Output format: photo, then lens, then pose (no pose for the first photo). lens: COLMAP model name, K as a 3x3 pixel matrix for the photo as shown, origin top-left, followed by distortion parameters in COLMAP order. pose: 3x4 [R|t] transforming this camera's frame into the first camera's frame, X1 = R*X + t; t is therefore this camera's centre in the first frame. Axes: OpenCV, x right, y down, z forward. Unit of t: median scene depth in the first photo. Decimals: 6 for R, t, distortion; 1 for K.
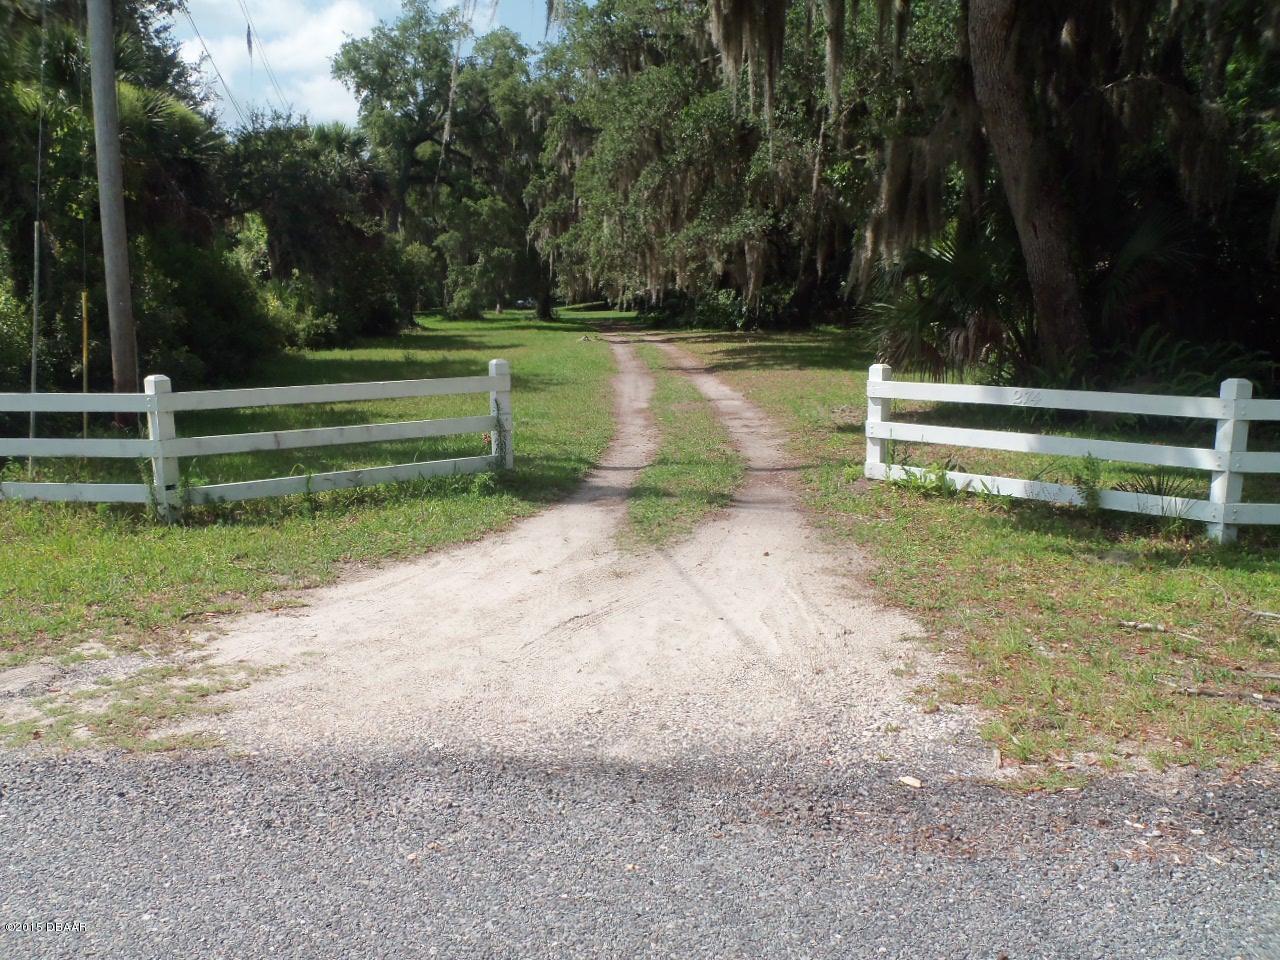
lens RADIAL K [[1080.9, 0, 640.8], [0, 1080.9, 490.3], [0, 0, 1]] dist [-0.073418, 0.137532]
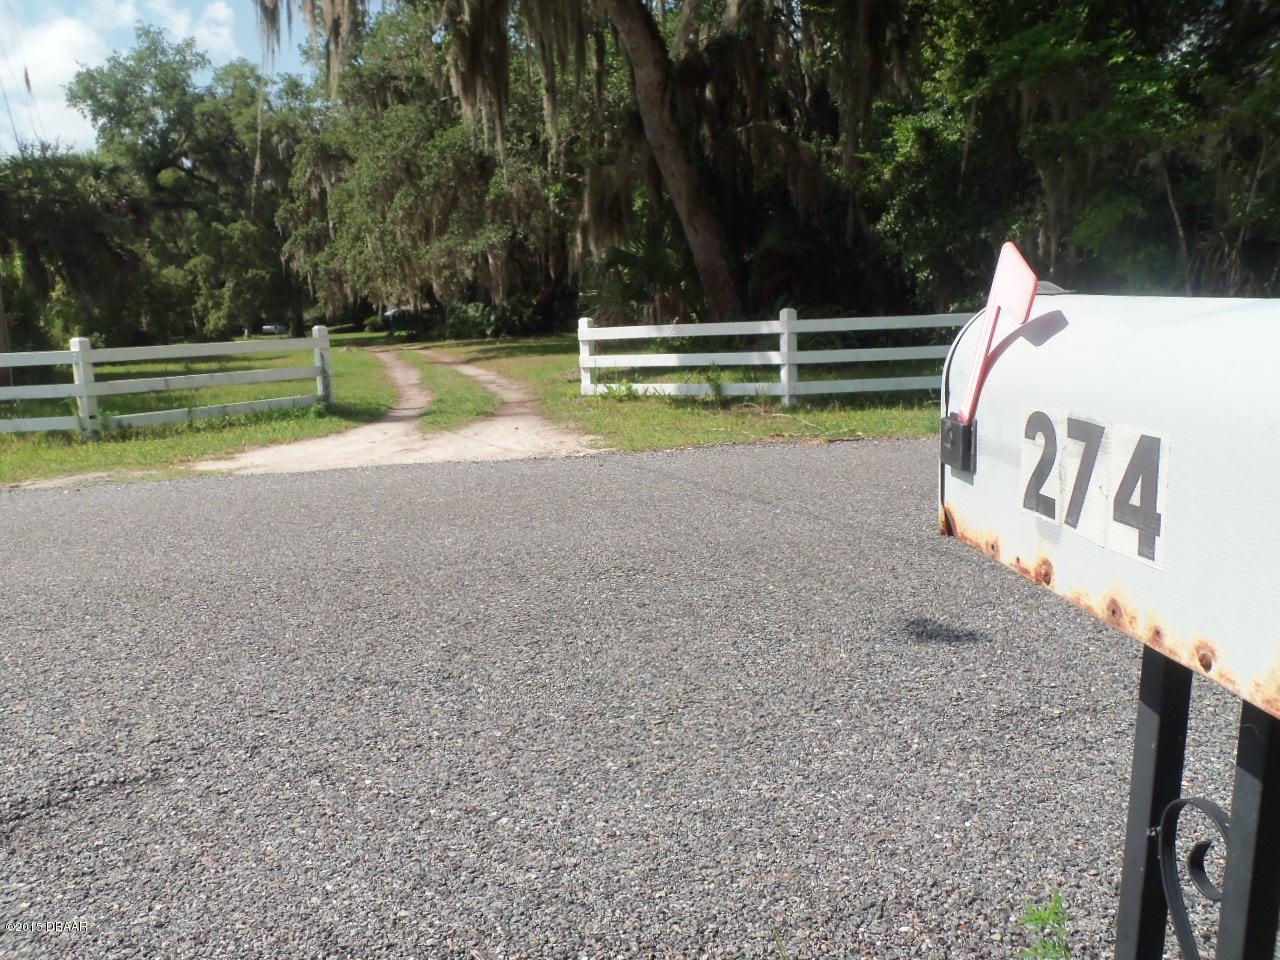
lens RADIAL K [[1070.8, 0, 640.0], [0, 1070.8, 480.0], [0, 0, 1]] dist [-0.011067, -0.007142]
pose [[0.972992, -0.068511, 0.220437, -0.018153], [0.074592, 0.997026, -0.019370, 0.053591], [-0.218454, 0.035290, 0.975209, -0.174224]]
